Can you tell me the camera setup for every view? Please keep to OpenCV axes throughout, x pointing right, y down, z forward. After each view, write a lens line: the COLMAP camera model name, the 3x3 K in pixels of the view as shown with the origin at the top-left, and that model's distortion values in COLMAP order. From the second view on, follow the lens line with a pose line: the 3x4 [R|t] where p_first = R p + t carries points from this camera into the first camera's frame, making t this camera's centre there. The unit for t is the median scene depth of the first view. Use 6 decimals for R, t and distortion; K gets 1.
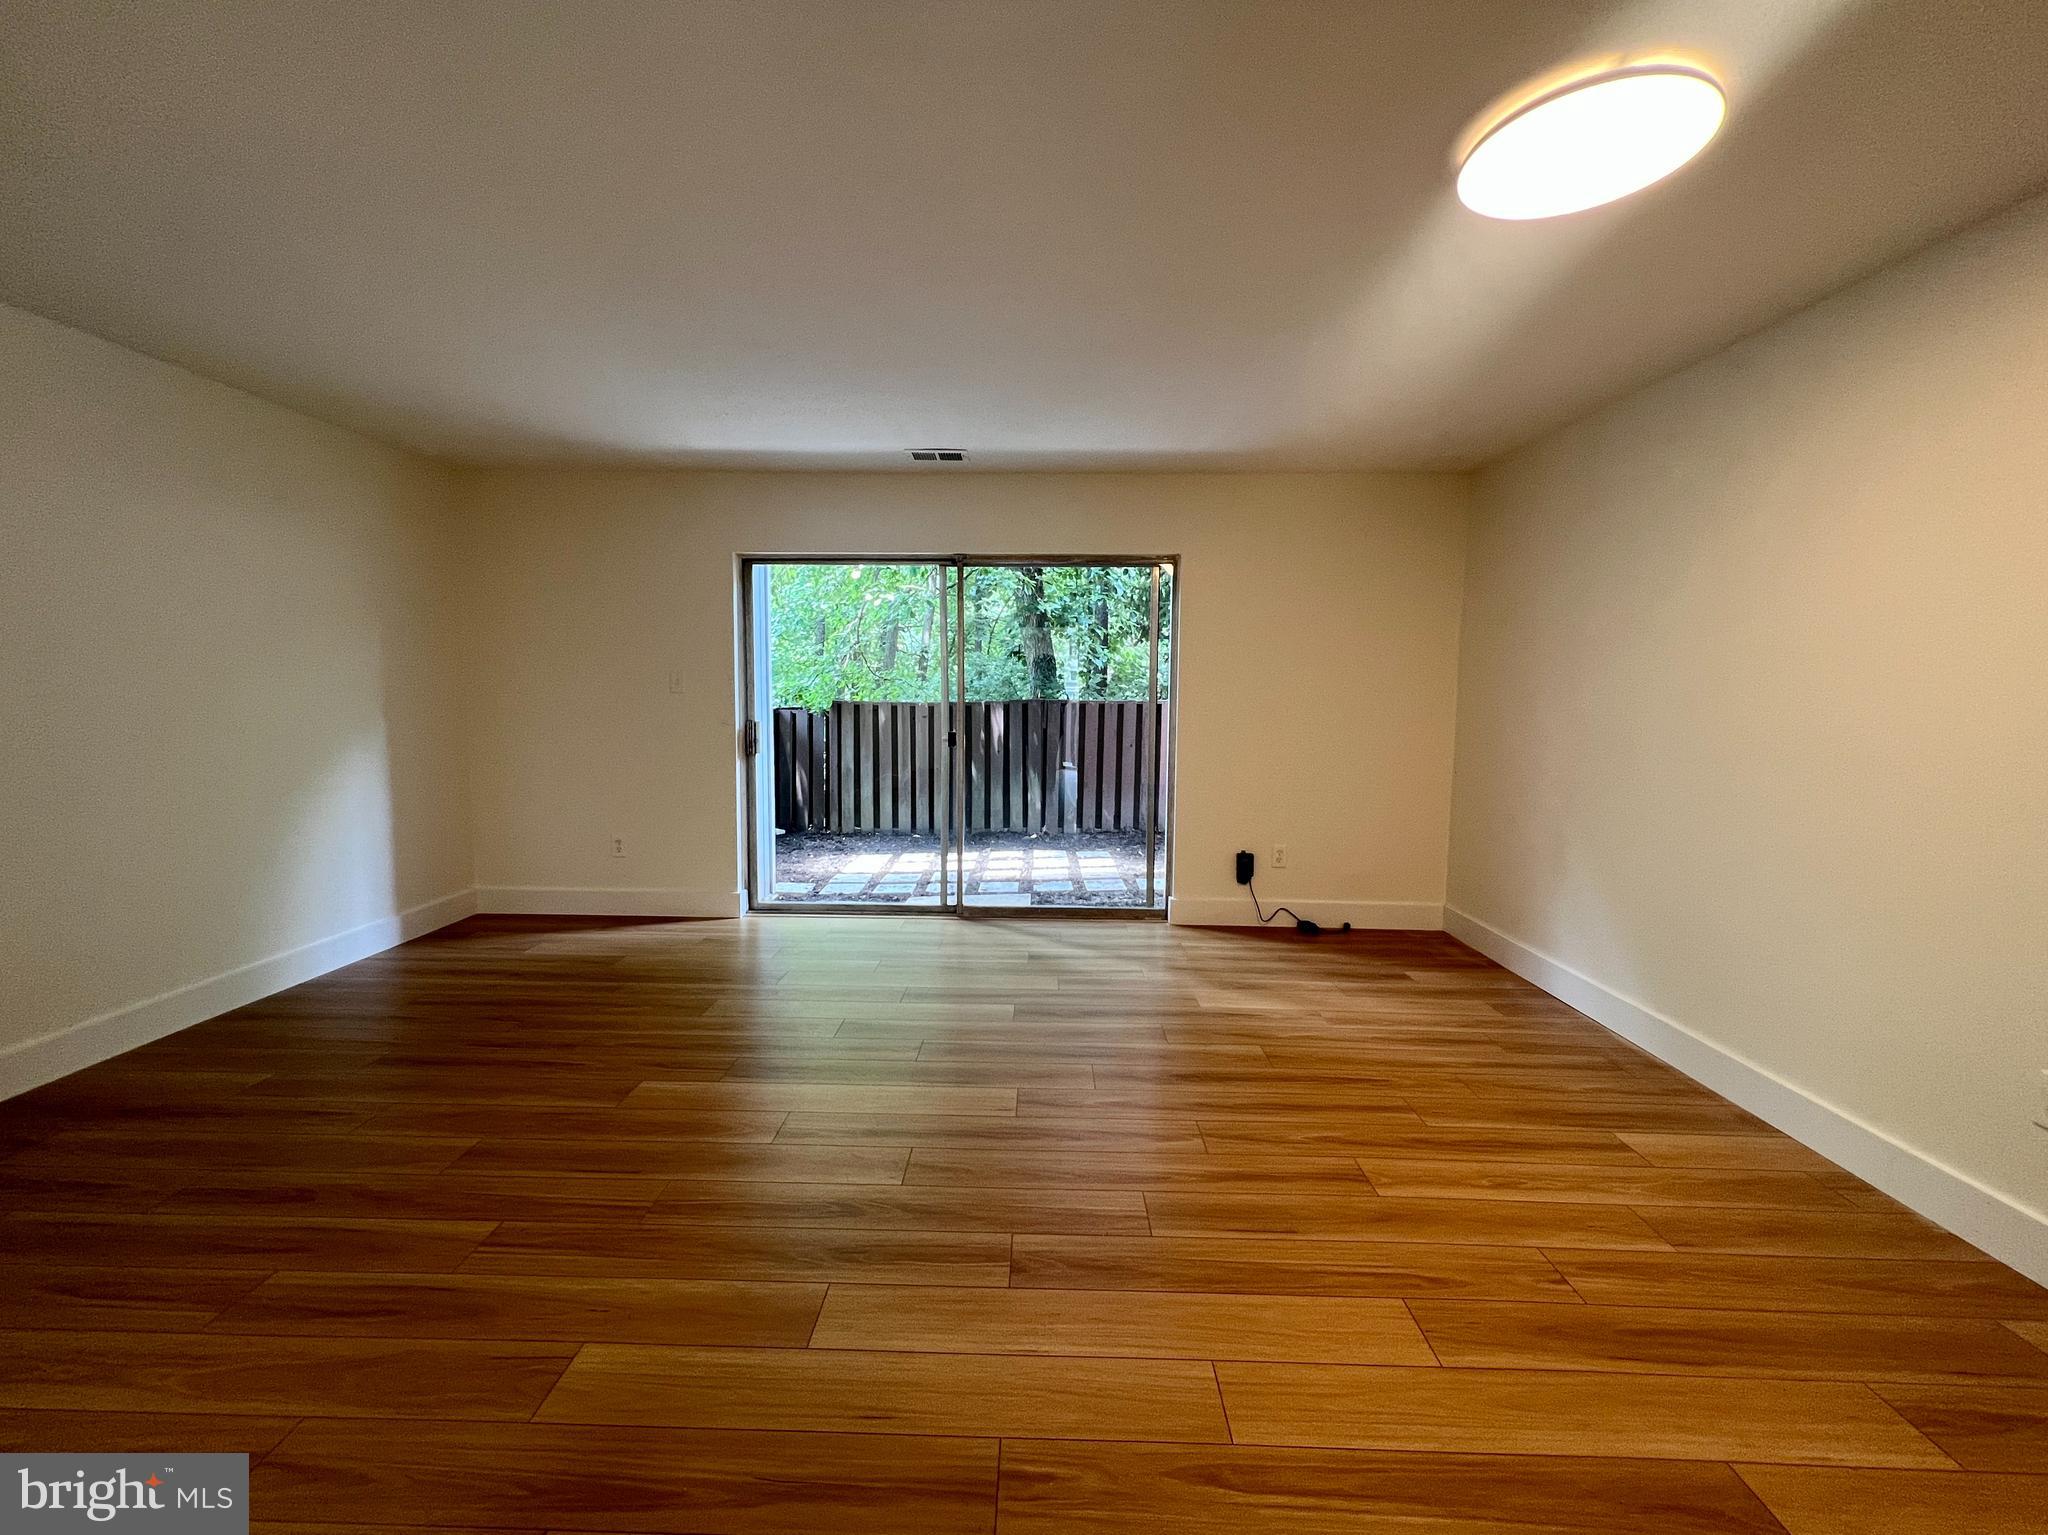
lens RADIAL K [[830.8, 0, 1023.3], [0, 830.8, 769.8], [0, 0, 1]] dist [-0.001930, -0.000091]
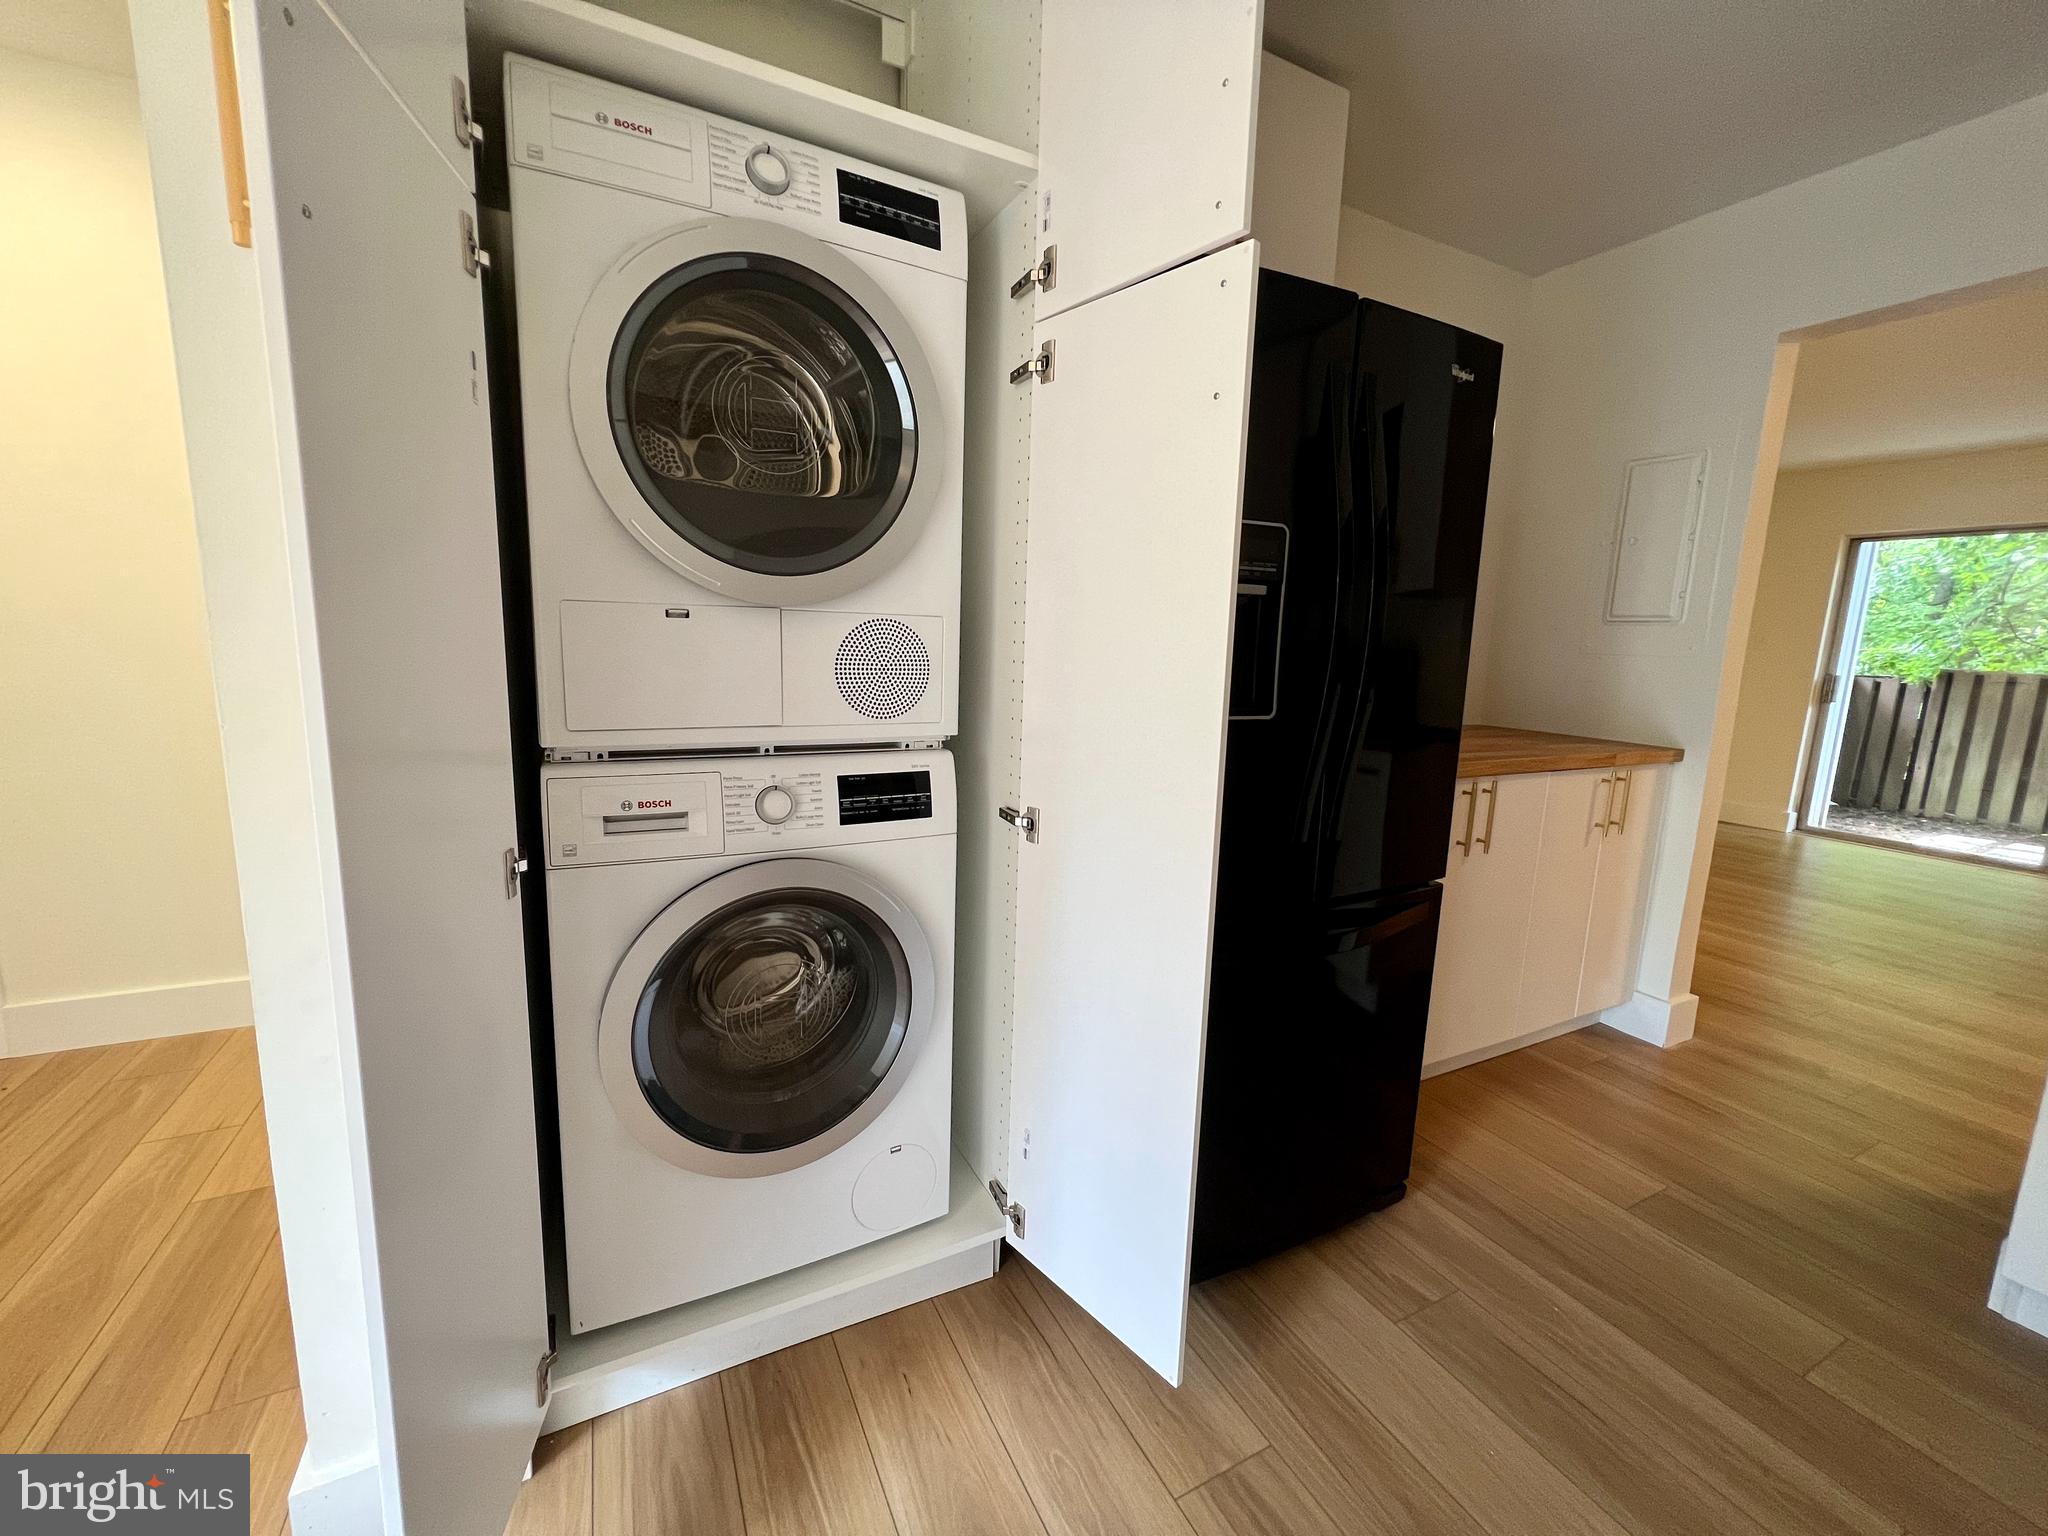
lens RADIAL K [[821.9, 0, 1020.9], [0, 821.9, 761.7], [0, 0, 1]] dist [-0.001884, 0.000010]
pose [[0.476141, 0.143615, -0.867562, 0.151673], [-0.115810, 0.988222, 0.100029, 0.078389], [0.871710, 0.052845, 0.487165, -0.557859]]
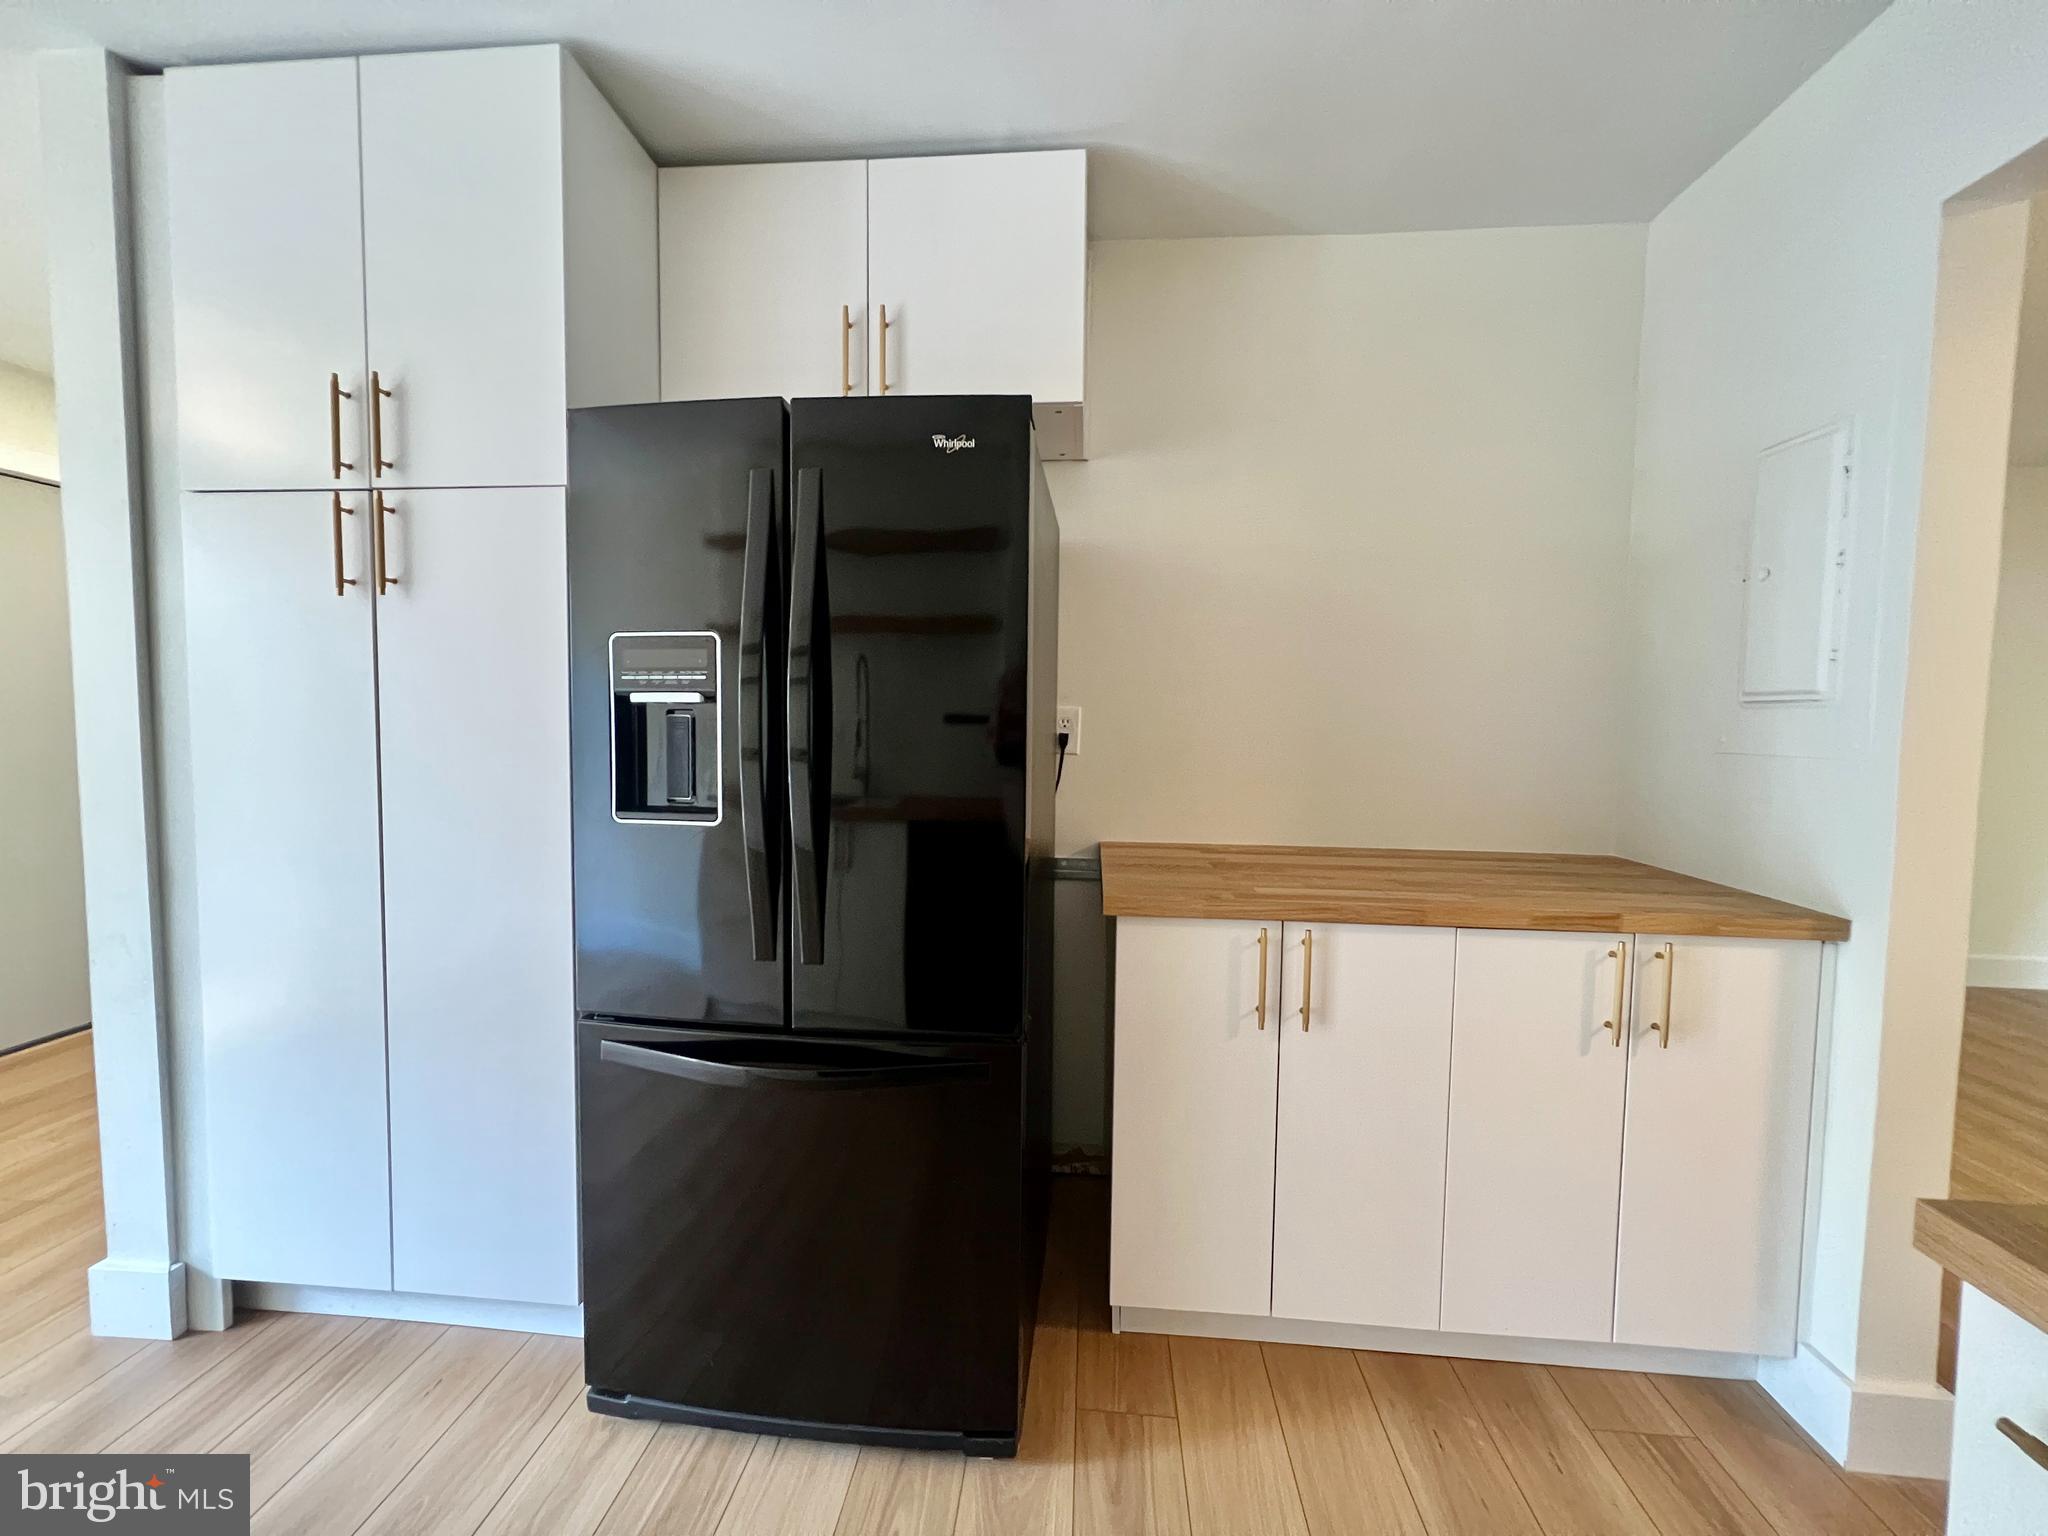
lens RADIAL K [[830.8, 0, 1023.3], [0, 830.8, 770.3], [0, 0, 1]] dist [-0.001930, -0.000091]
pose [[-0.071720, 0.044069, -0.996451, 0.214658], [-0.108670, 0.992731, 0.051726, 0.039164], [0.991487, 0.111994, -0.066410, -0.237644]]
